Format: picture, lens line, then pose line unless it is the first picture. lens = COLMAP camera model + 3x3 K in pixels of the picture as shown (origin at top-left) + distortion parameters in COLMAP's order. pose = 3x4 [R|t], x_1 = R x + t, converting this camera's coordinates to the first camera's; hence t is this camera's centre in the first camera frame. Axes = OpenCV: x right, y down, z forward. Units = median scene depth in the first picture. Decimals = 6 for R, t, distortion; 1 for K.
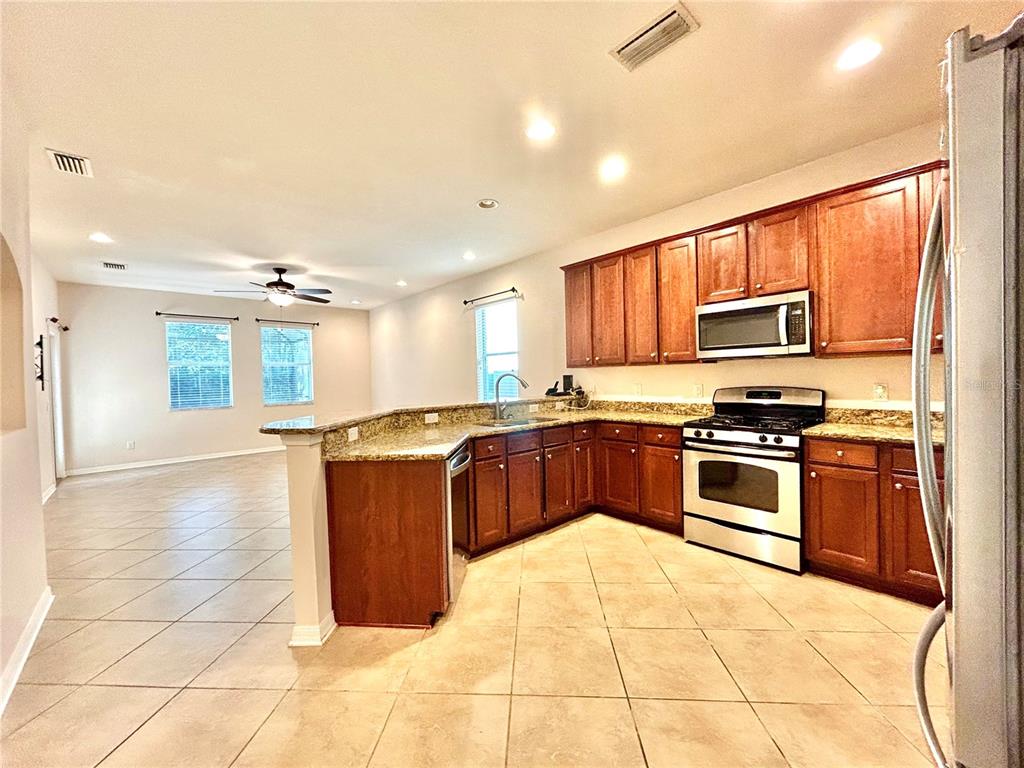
lens RADIAL K [[413.1, 0, 508.0], [0, 413.1, 382.4], [0, 0, 1]] dist [-0.000277, -0.000118]
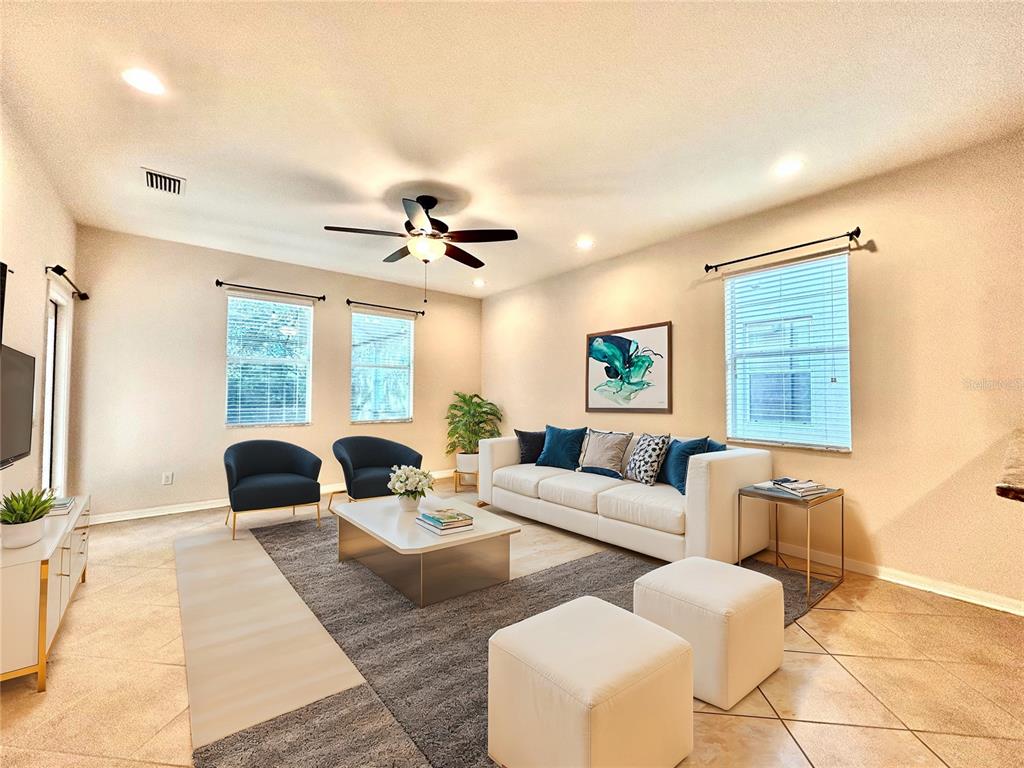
lens RADIAL K [[413.1, 0, 509.8], [0, 413.1, 384.0], [0, 0, 1]] dist [-0.001034, 0.000079]
pose [[0.998477, 0.030208, -0.046168, -0.326164], [-0.032095, 0.998656, -0.040692, 0.010856], [0.044877, 0.042112, 0.998105, 0.343696]]
